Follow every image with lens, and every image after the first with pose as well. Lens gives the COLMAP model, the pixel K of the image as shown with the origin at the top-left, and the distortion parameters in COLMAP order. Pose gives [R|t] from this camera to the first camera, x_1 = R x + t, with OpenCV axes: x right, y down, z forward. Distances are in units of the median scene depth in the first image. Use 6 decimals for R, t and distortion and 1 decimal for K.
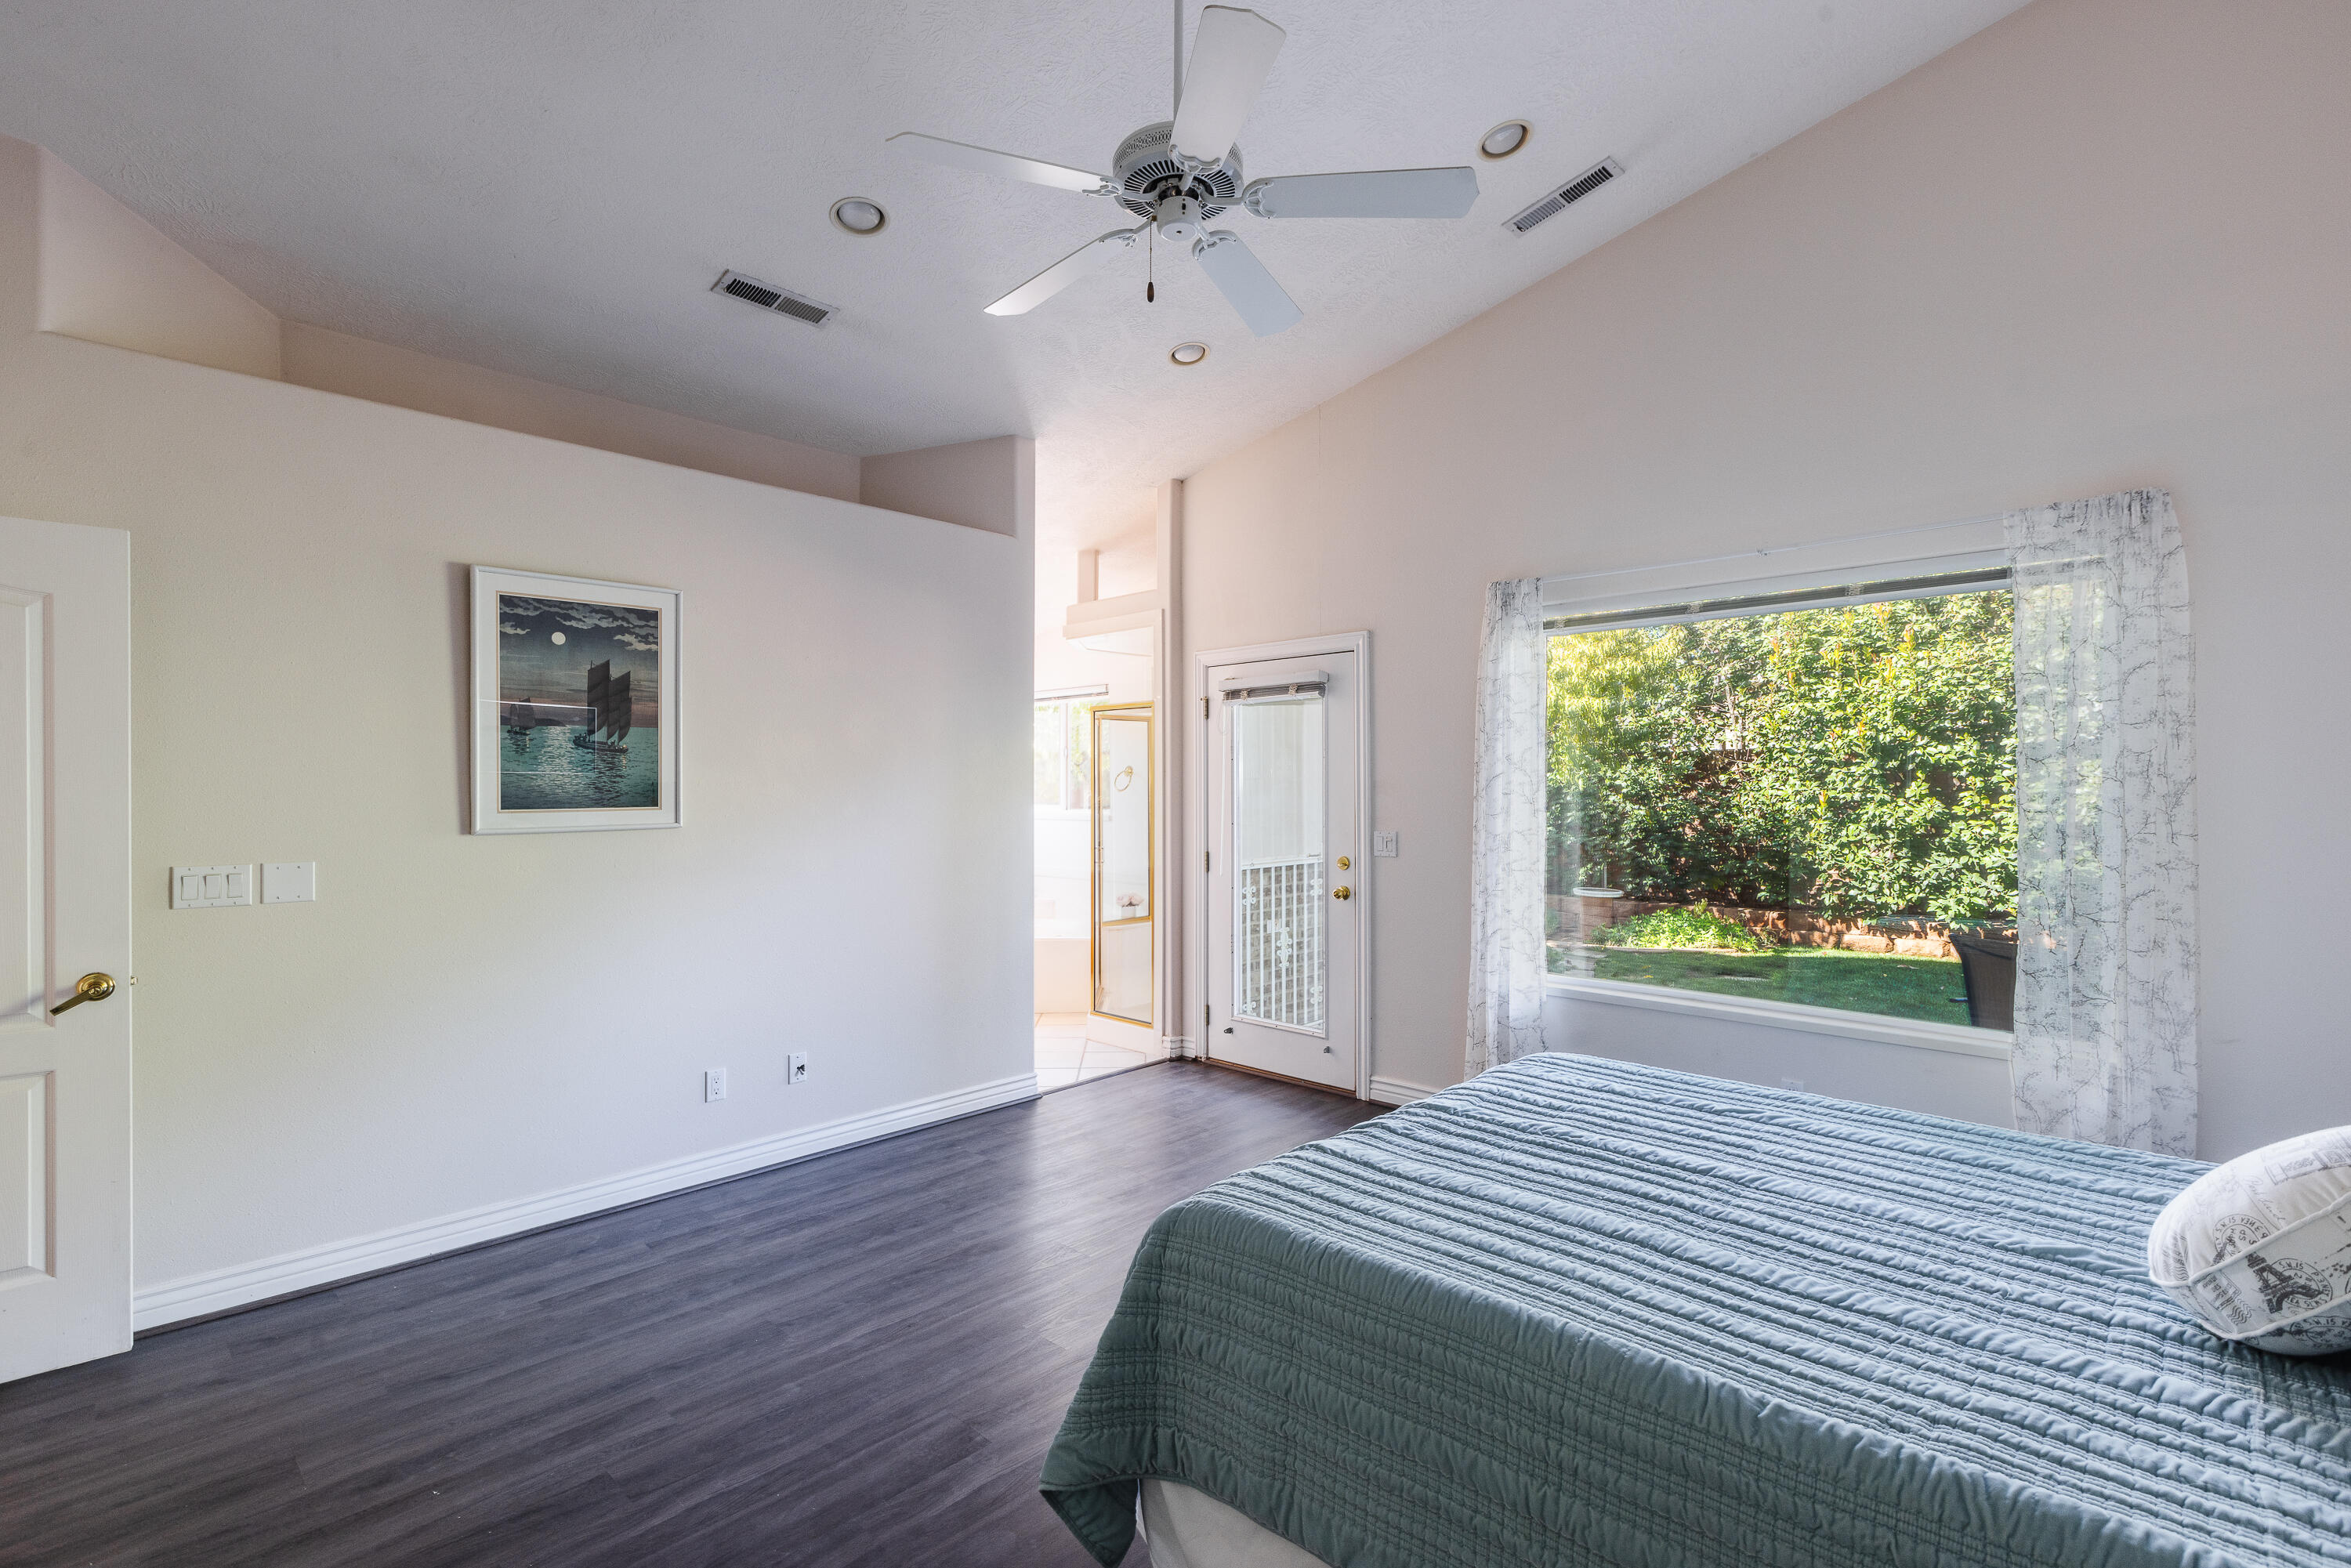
lens RADIAL K [[1071.2, 0, 1165.5], [0, 1071.2, 785.9], [0, 0, 1]] dist [-0.002778, 0.000357]
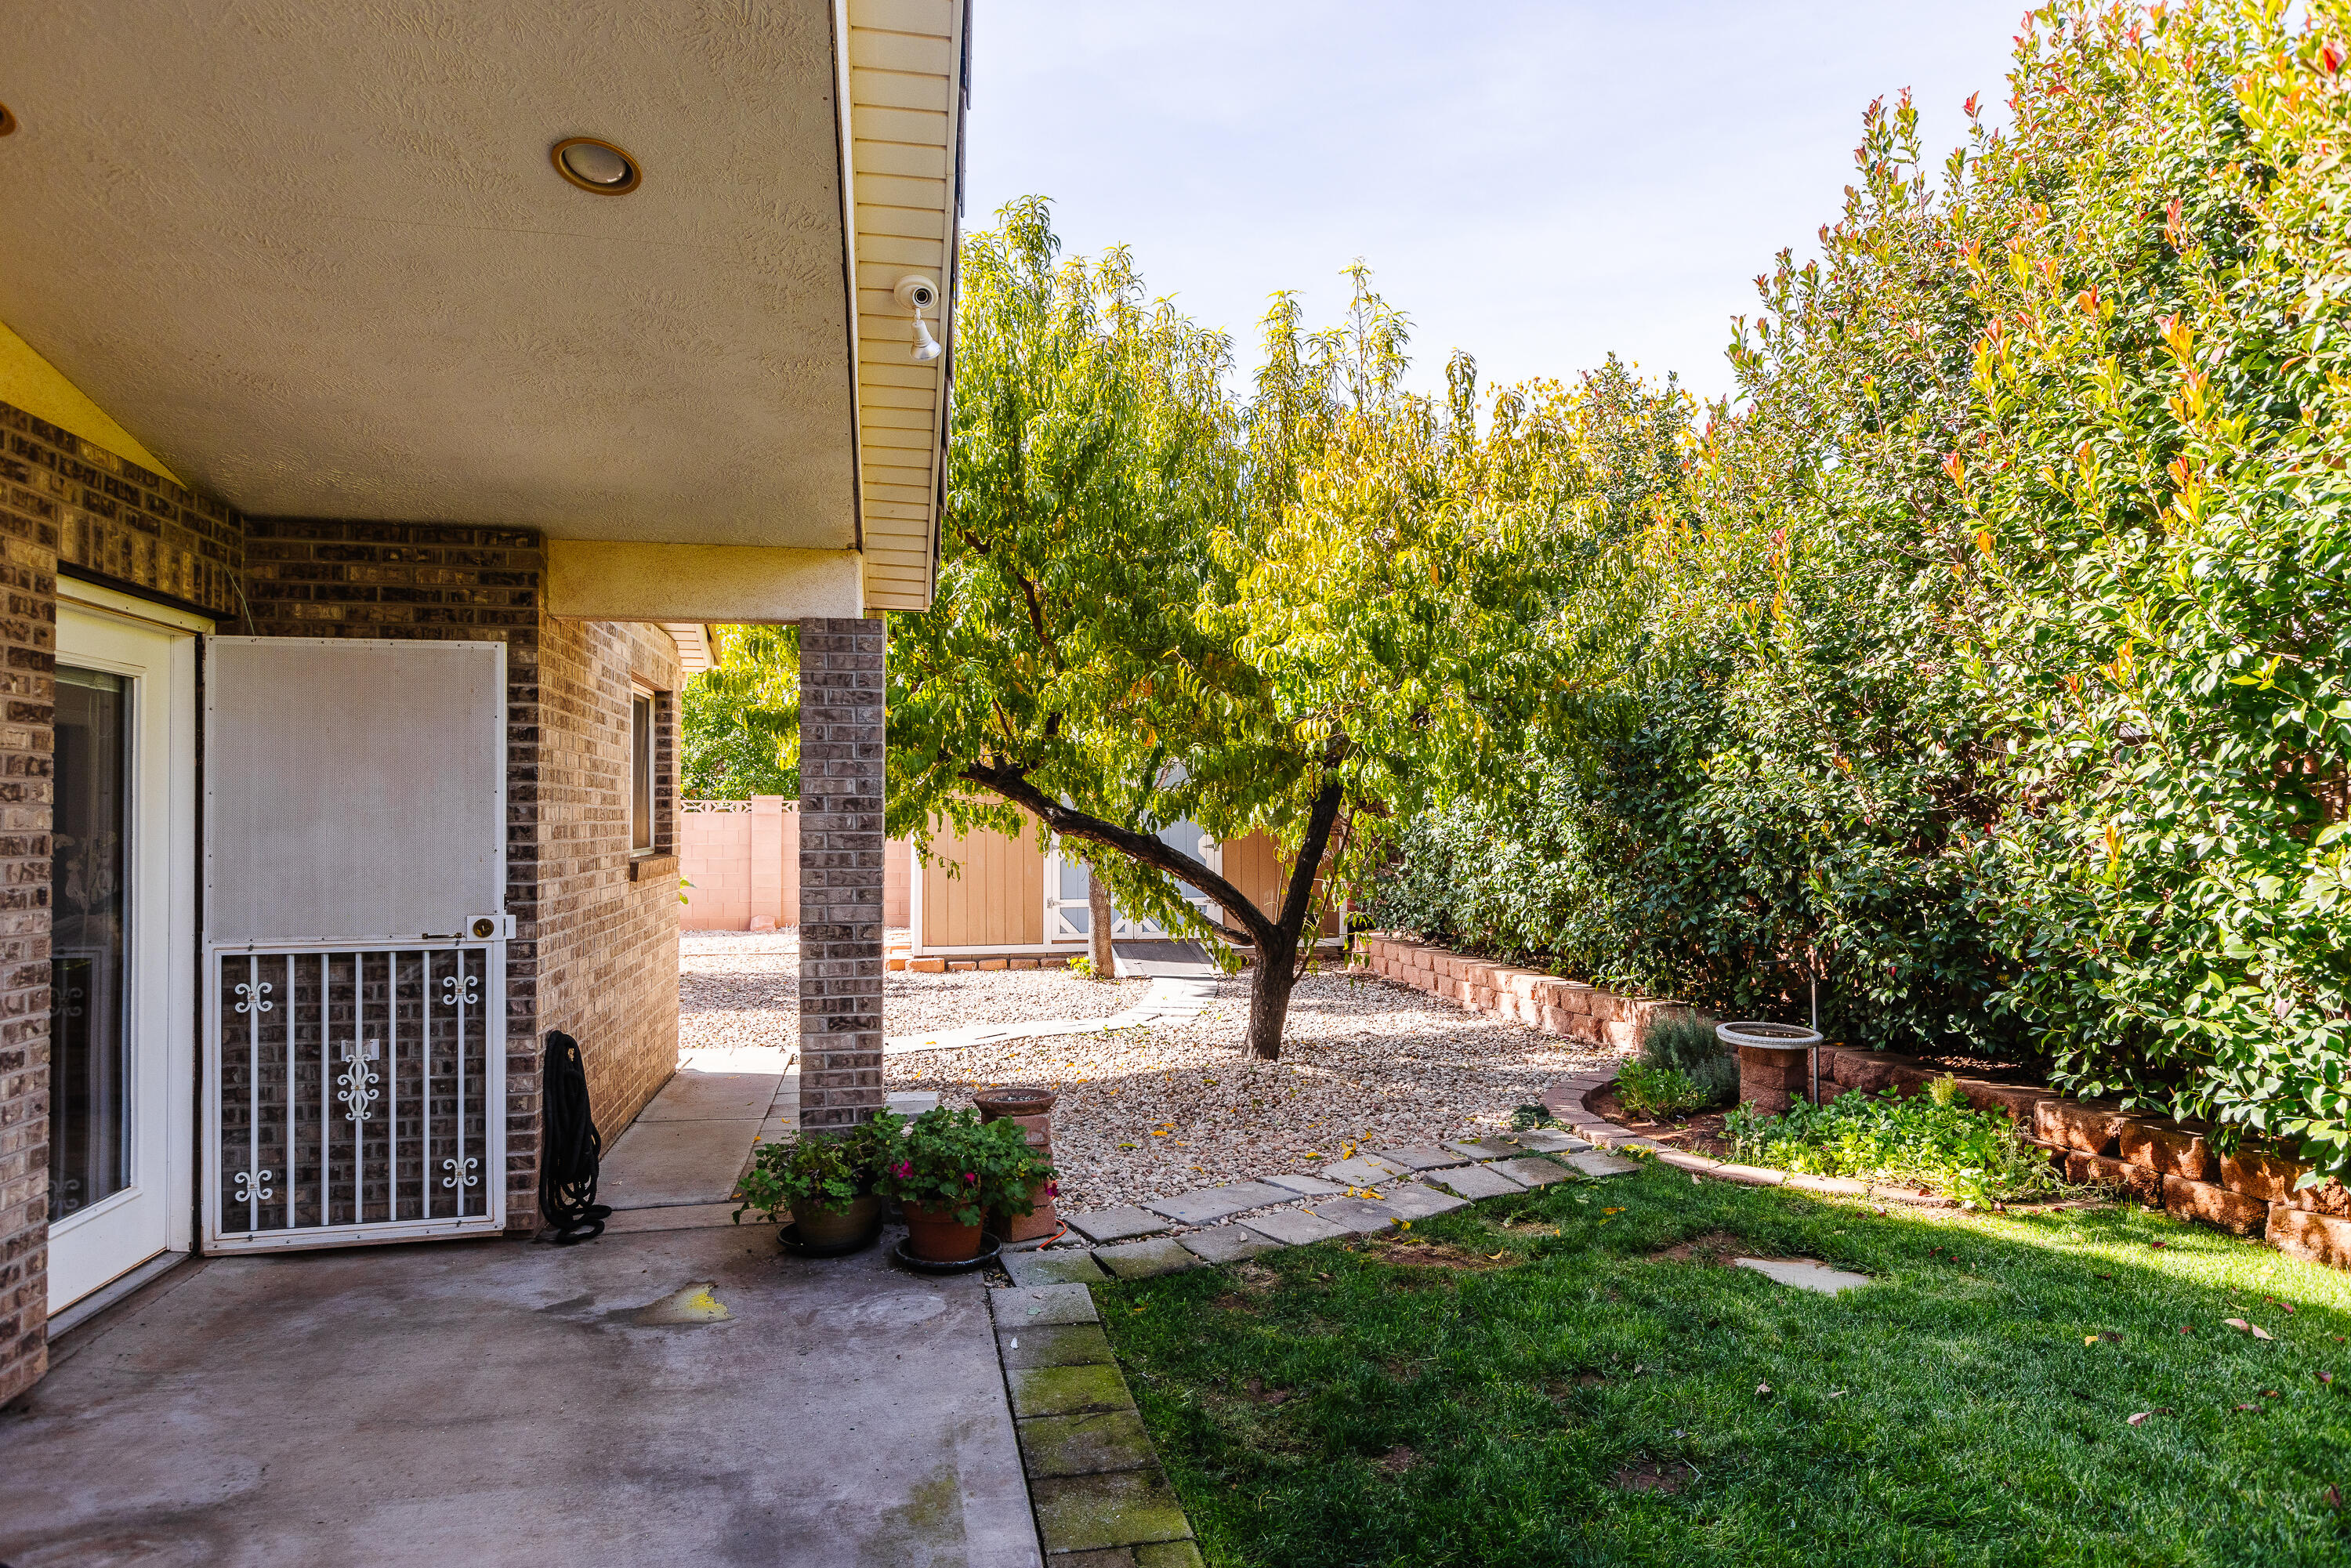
lens RADIAL K [[1325.0, 0, 1179.7], [0, 1325.0, 798.1], [0, 0, 1]] dist [-0.008071, 0.004688]
pose [[0.836798, -0.009671, -0.547426, 1.516298], [0.004521, 0.999932, -0.010755, -0.005563], [0.547493, 0.006525, 0.836785, 1.040202]]
